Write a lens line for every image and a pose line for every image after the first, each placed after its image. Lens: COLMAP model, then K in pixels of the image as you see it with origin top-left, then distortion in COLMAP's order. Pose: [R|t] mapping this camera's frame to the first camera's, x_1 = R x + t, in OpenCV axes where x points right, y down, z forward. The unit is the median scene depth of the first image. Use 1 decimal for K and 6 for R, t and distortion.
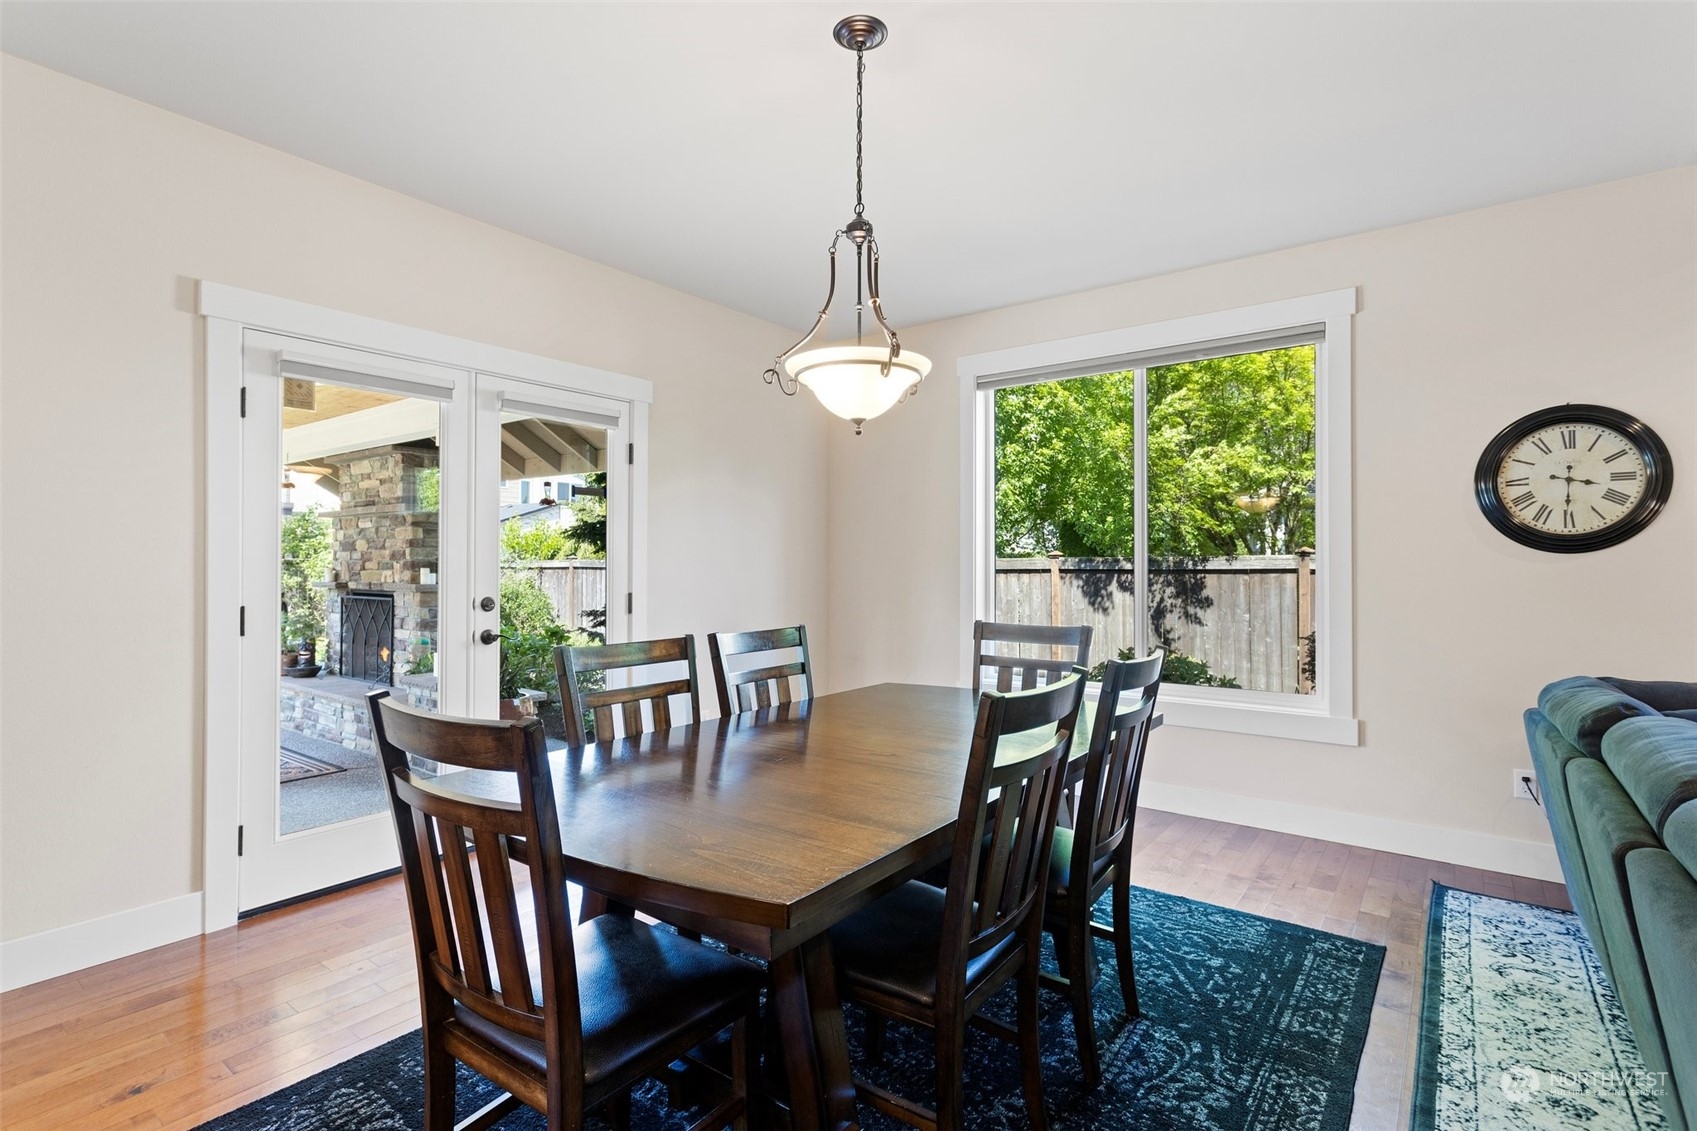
lens RADIAL K [[811.6, 0, 850.6], [0, 811.6, 555.2], [0, 0, 1]] dist [0.001648, 0.001609]
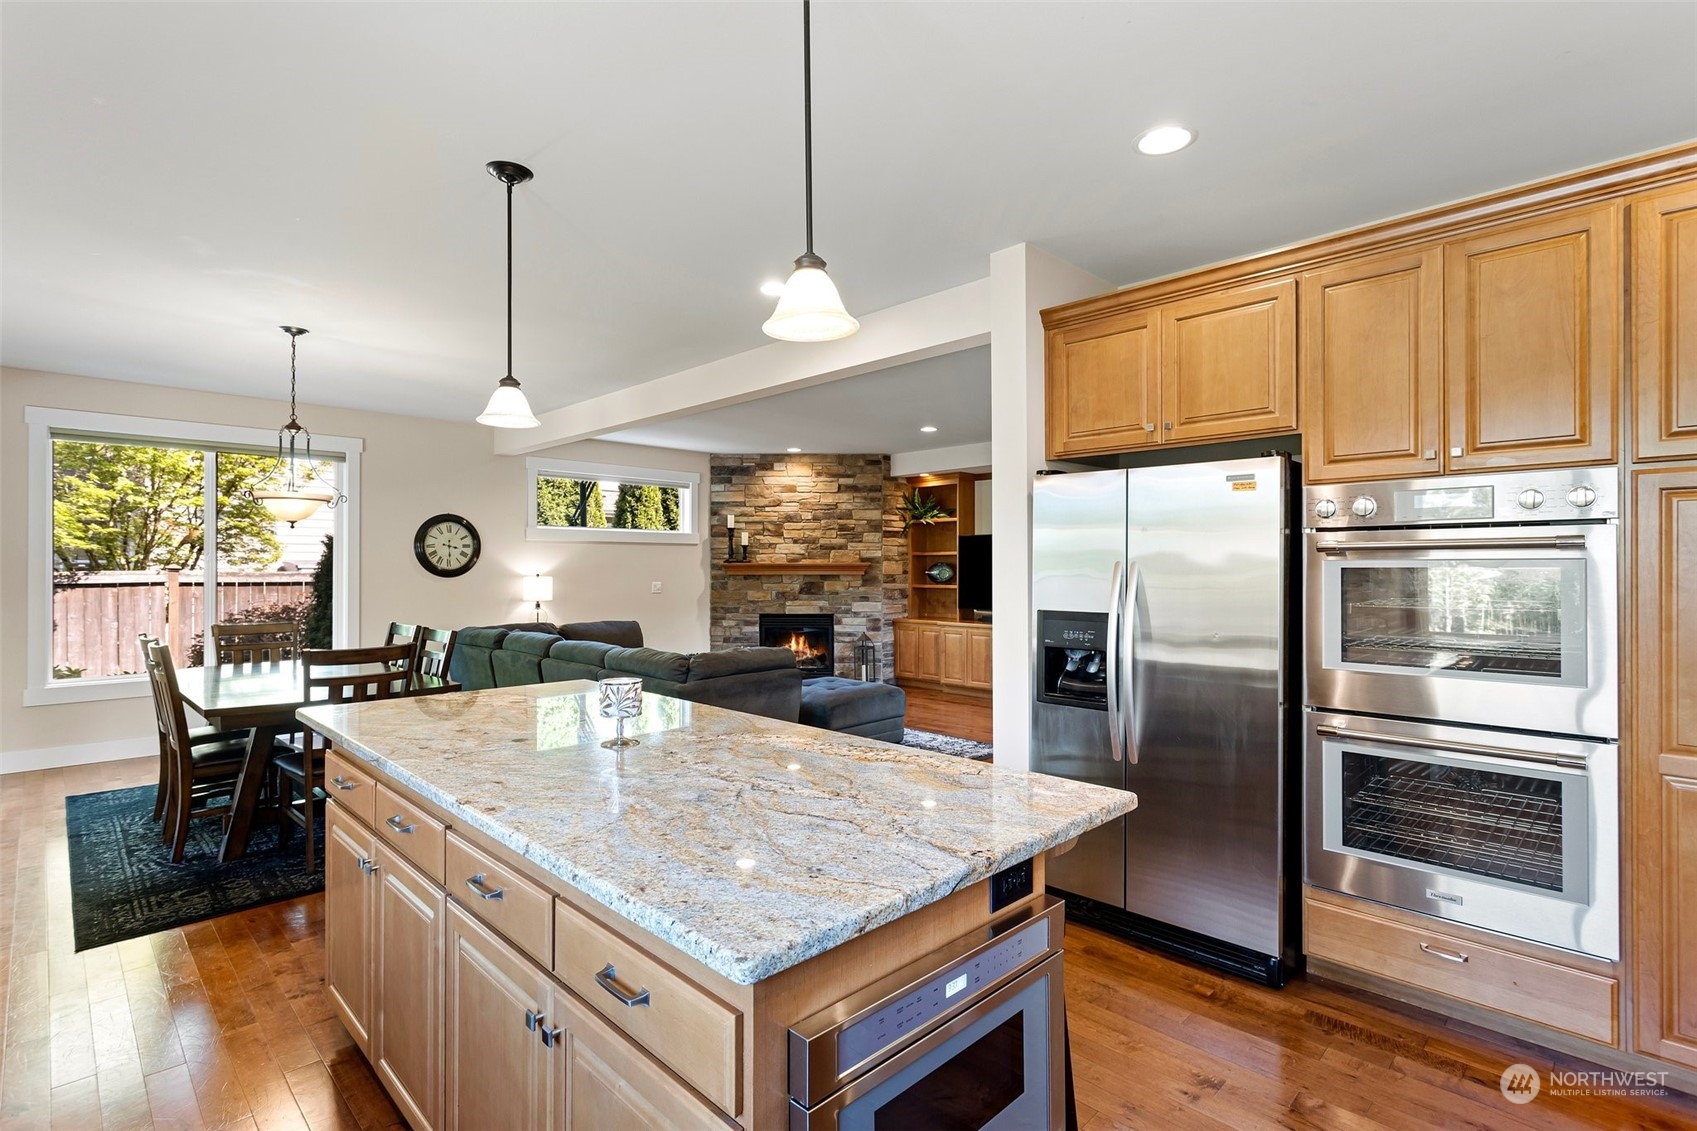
lens RADIAL K [[811.6, 0, 850.1], [0, 811.6, 564.2], [0, 0, 1]] dist [0.001648, 0.001609]
pose [[0.137926, 0.001992, 0.990441, -1.105418], [-0.011167, 0.999938, -0.000456, -0.045083], [-0.990380, -0.010997, 0.137940, -0.404844]]
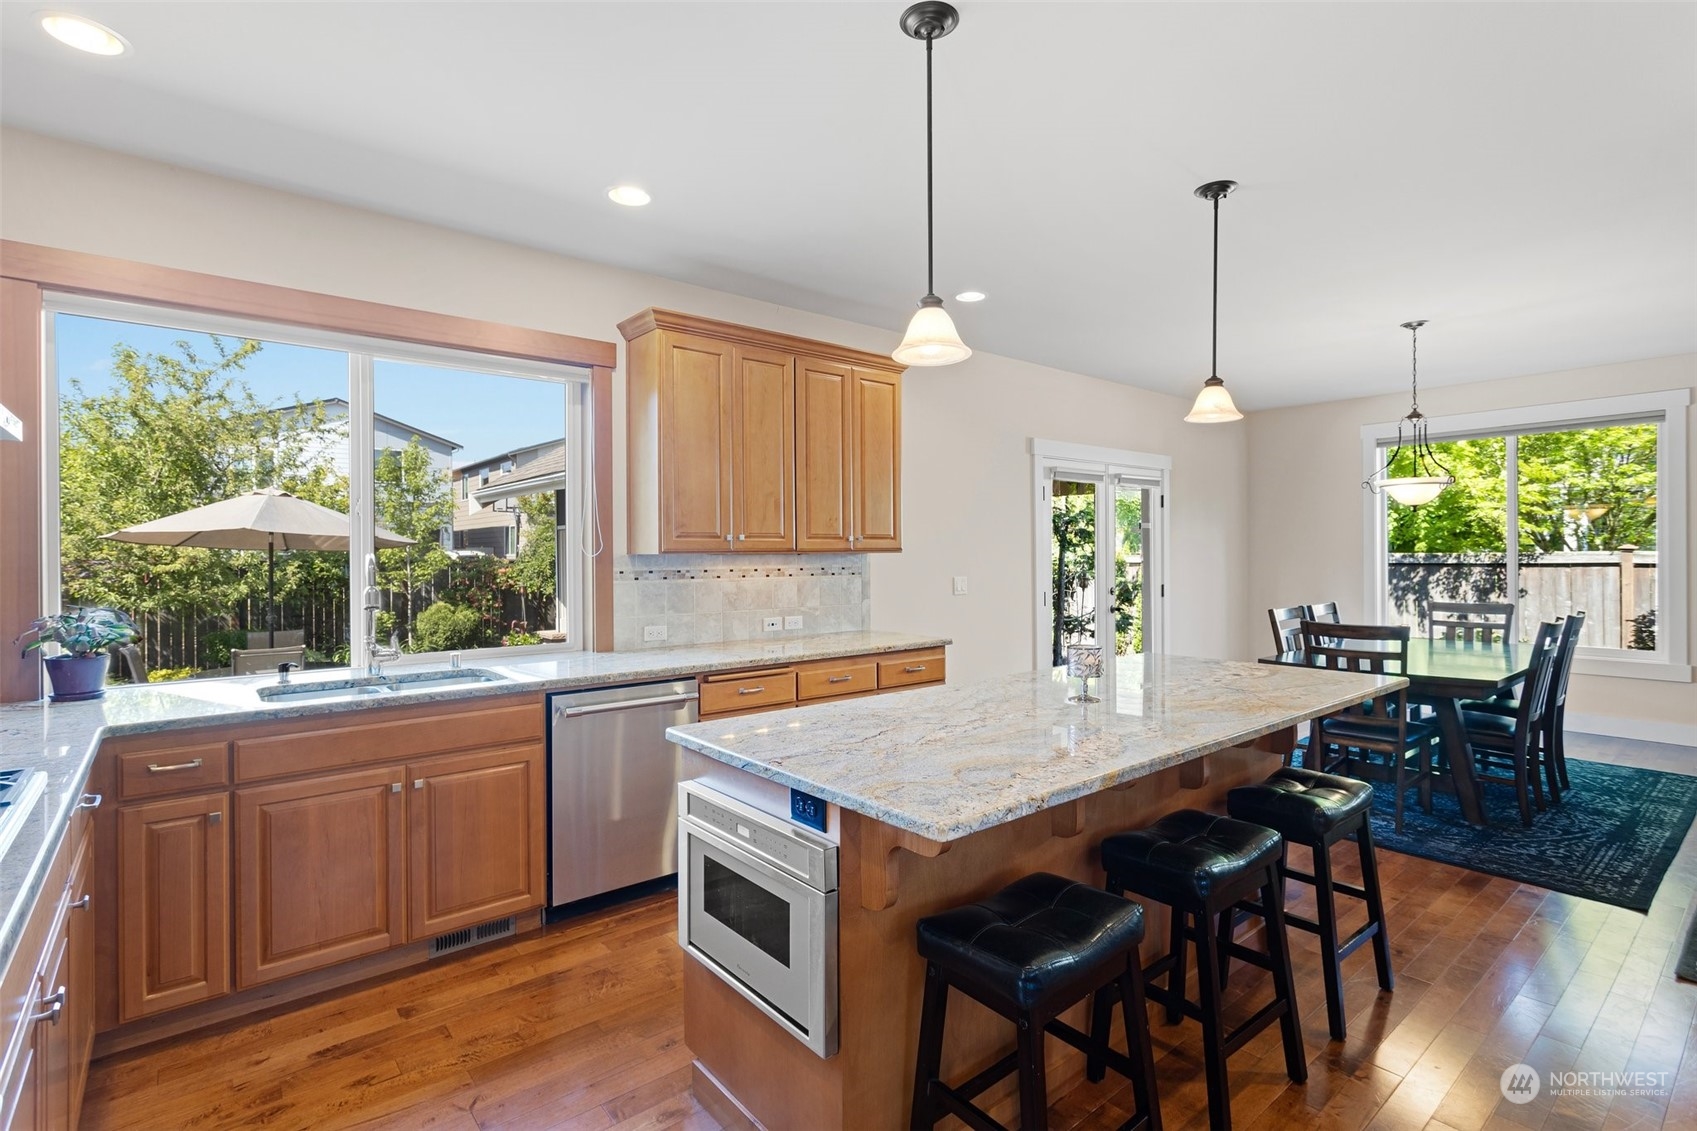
lens RADIAL K [[811.6, 0, 849.2], [0, 811.6, 556.9], [0, 0, 1]] dist [0.001648, 0.001609]
pose [[0.973697, -0.008084, -0.227704, -0.585640], [0.011789, 0.999819, 0.014913, -0.048661], [0.227542, -0.017205, 0.973616, -0.877794]]
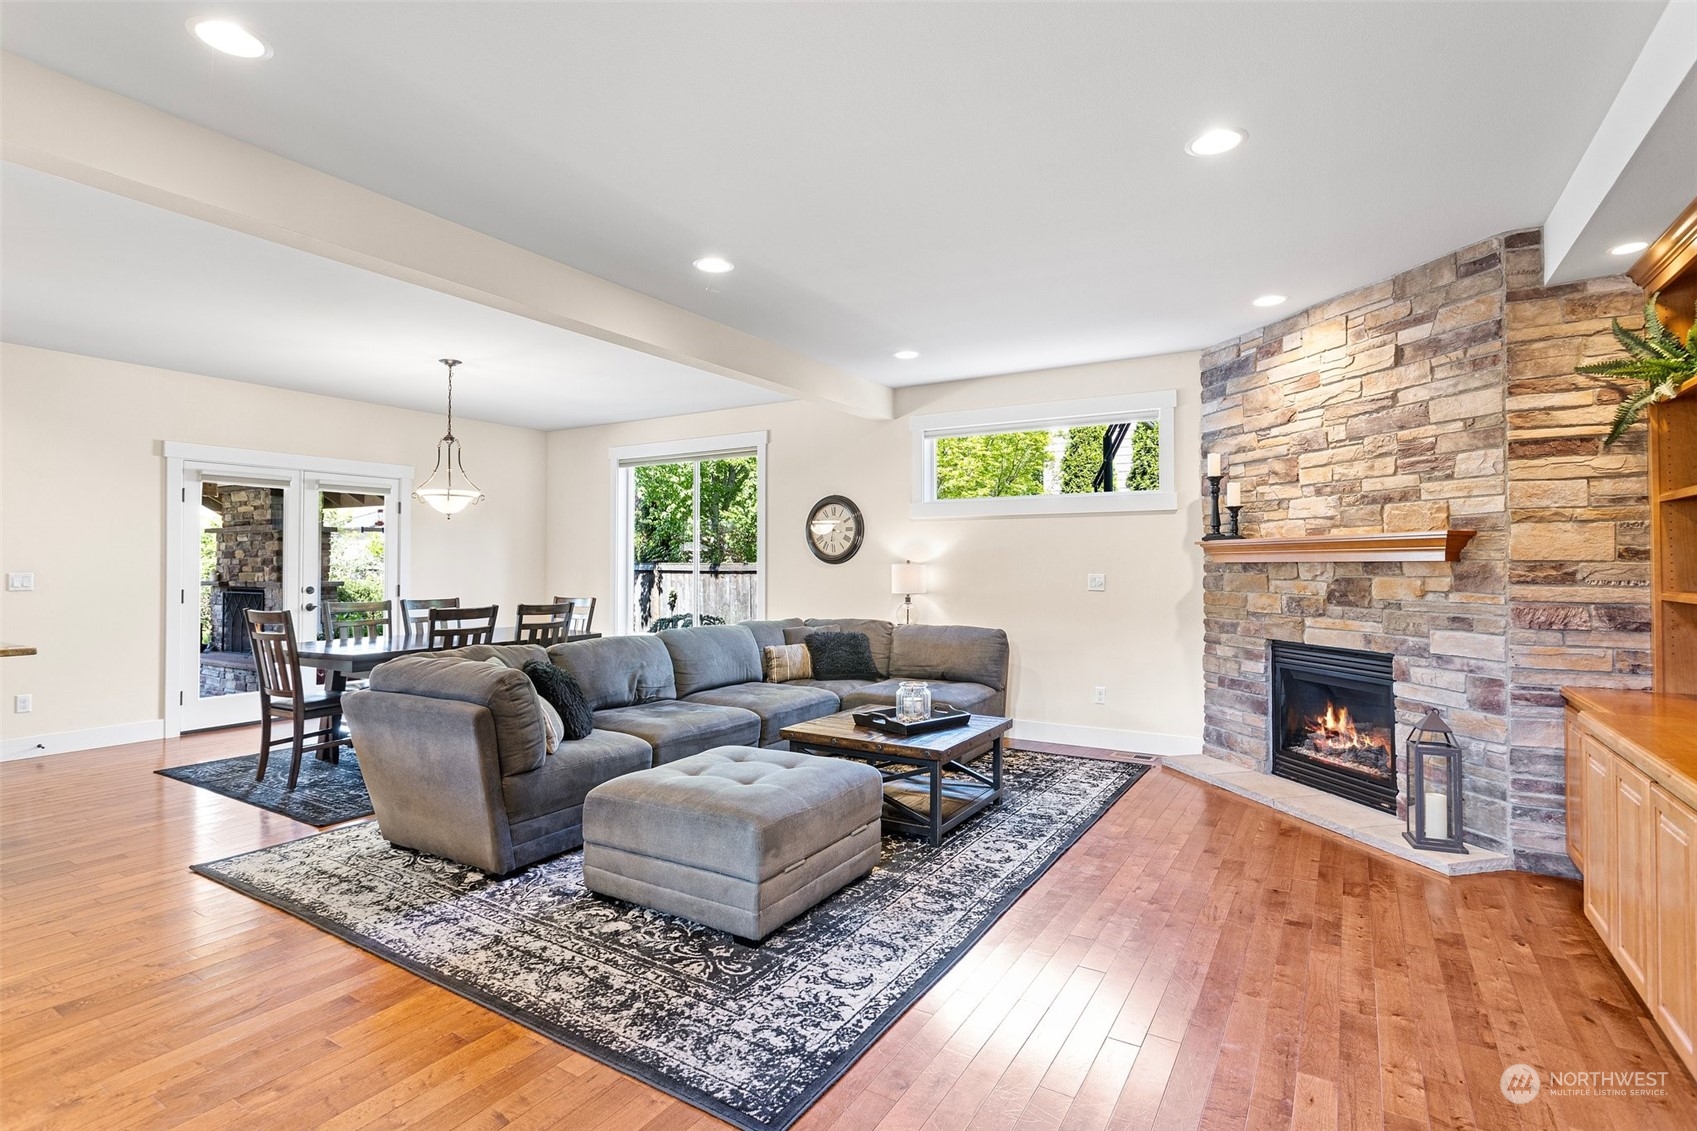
lens RADIAL K [[826.2, 0, 845.5], [0, 826.2, 553.4], [0, 0, 1]] dist [0.001136, 0.000400]
pose [[0.995718, 0.000350, 0.092440, 0.618579], [-0.000061, 0.999995, -0.003130, -0.019857], [-0.092441, 0.003111, 0.995713, -1.042612]]
